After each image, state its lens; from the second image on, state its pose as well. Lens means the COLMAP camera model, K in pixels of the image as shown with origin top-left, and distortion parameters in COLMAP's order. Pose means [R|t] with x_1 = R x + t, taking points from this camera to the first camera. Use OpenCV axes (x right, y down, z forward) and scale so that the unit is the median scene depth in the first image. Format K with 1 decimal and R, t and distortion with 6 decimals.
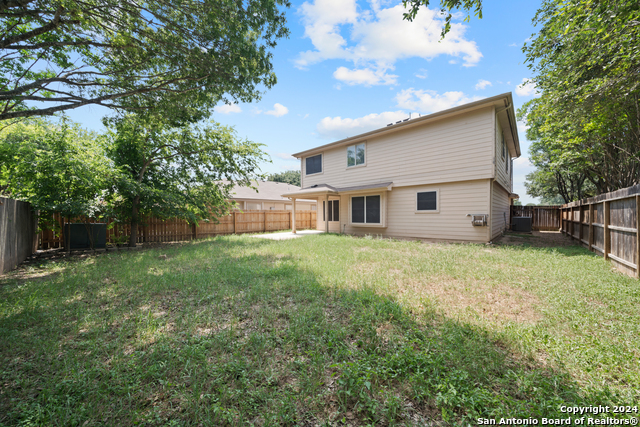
lens RADIAL K [[223.9, 0, 325.2], [0, 223.9, 216.8], [0, 0, 1]] dist [0.003024, 0.000103]
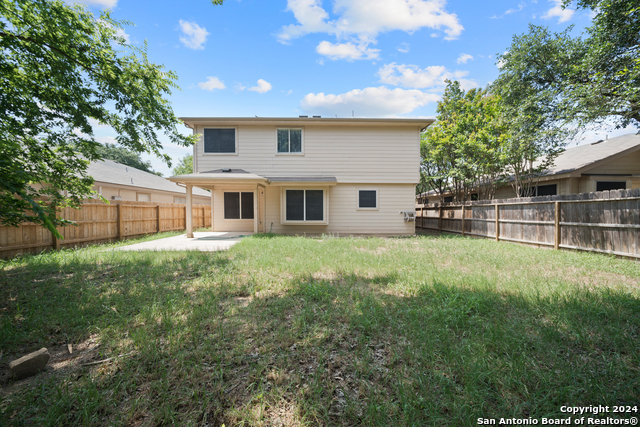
lens RADIAL K [[223.9, 0, 319.9], [0, 223.9, 211.9], [0, 0, 1]] dist [0.003024, 0.000103]
pose [[0.732236, 0.004783, 0.681034, -0.371149], [-0.002807, 0.999988, -0.004006, -0.002937], [-0.681045, 0.001022, 0.732241, 0.316548]]
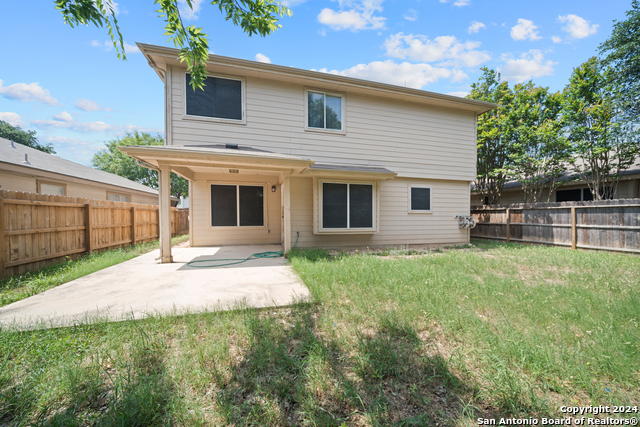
lens RADIAL K [[222.4, 0, 320.3], [0, 222.4, 215.2], [0, 0, 1]] dist [-0.000803, -0.000421]
pose [[0.544426, 0.009086, 0.838760, -0.365293], [-0.002747, 0.999955, -0.009049, -0.001717], [-0.838805, 0.002623, 0.544426, 0.731012]]
